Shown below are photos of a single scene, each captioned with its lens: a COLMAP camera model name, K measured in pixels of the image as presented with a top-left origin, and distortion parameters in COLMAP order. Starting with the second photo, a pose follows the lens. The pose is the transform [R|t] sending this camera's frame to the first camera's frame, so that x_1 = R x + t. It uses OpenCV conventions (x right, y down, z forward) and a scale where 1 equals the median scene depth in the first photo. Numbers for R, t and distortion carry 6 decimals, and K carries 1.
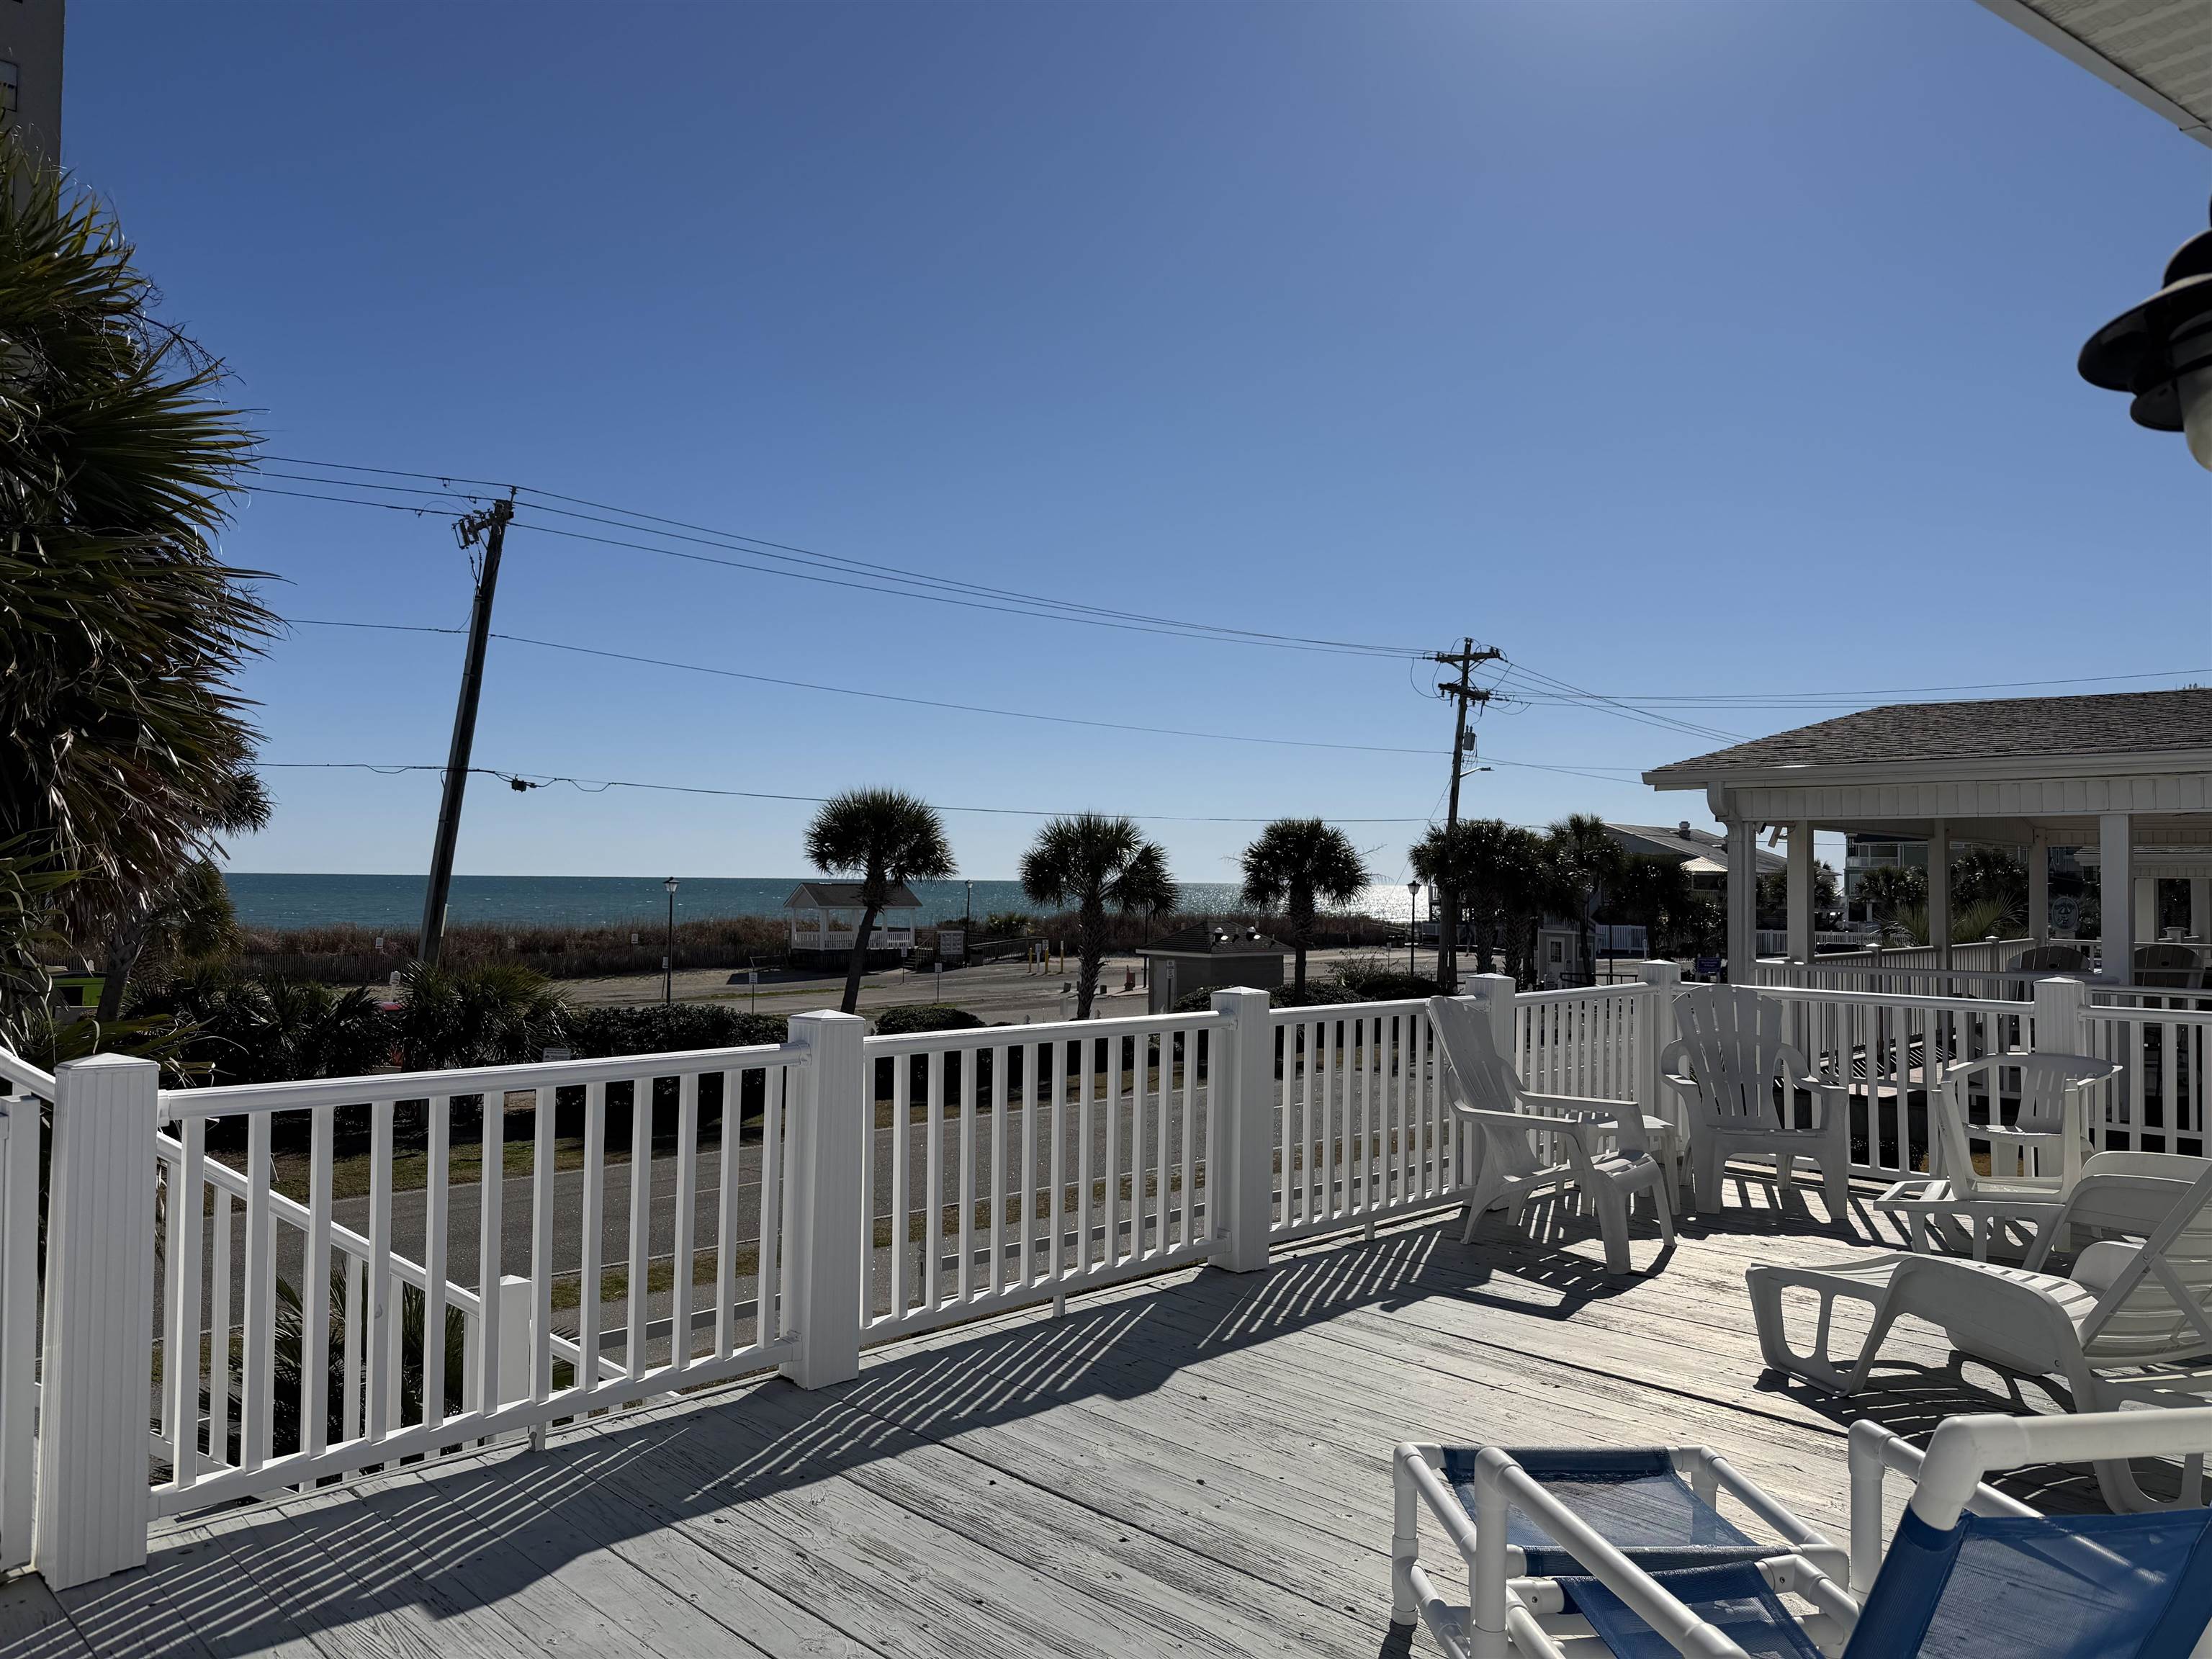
lens RADIAL K [[1569.1, 0, 1095.9], [0, 1569.1, 832.9], [0, 0, 1]] dist [-0.001583, -0.006257]
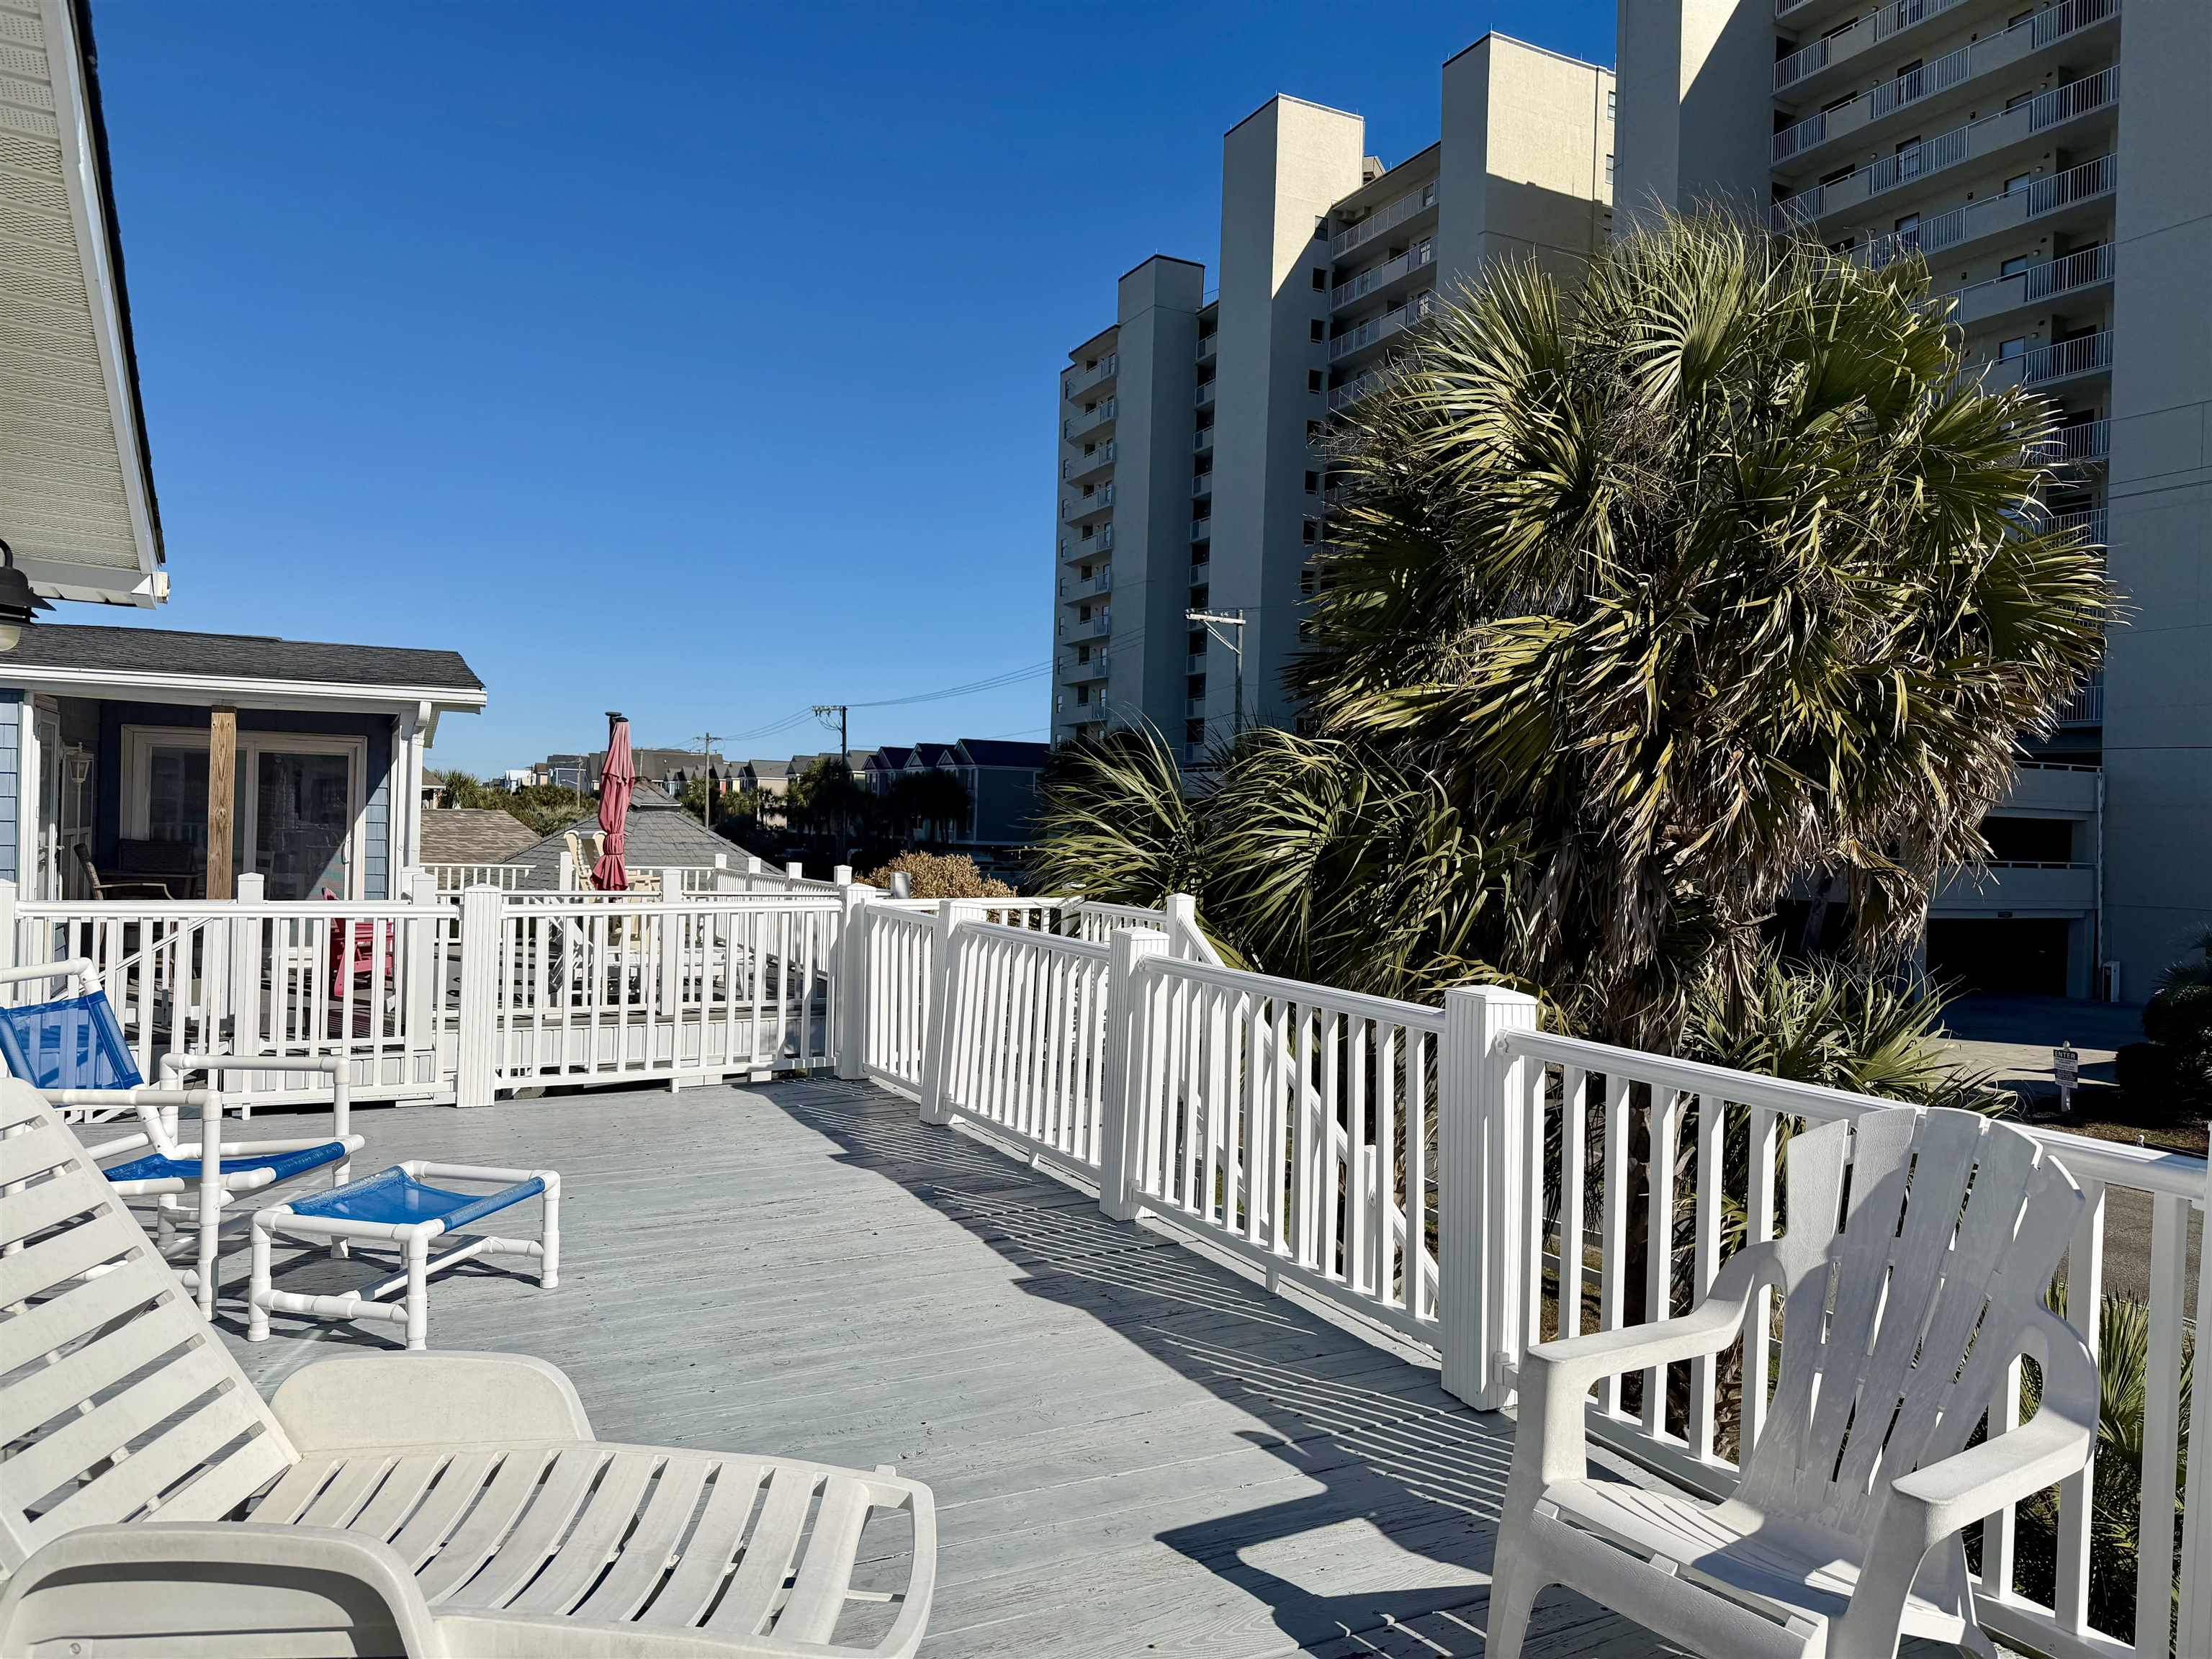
lens RADIAL K [[1569.1, 0, 1095.9], [0, 1569.1, 832.9], [0, 0, 1]] dist [-0.001583, -0.006257]
pose [[-0.314921, -0.014343, -0.949010, 0.890955], [-0.006549, 0.999895, -0.012939, 0.044093], [0.949095, 0.002140, -0.314981, 1.171109]]
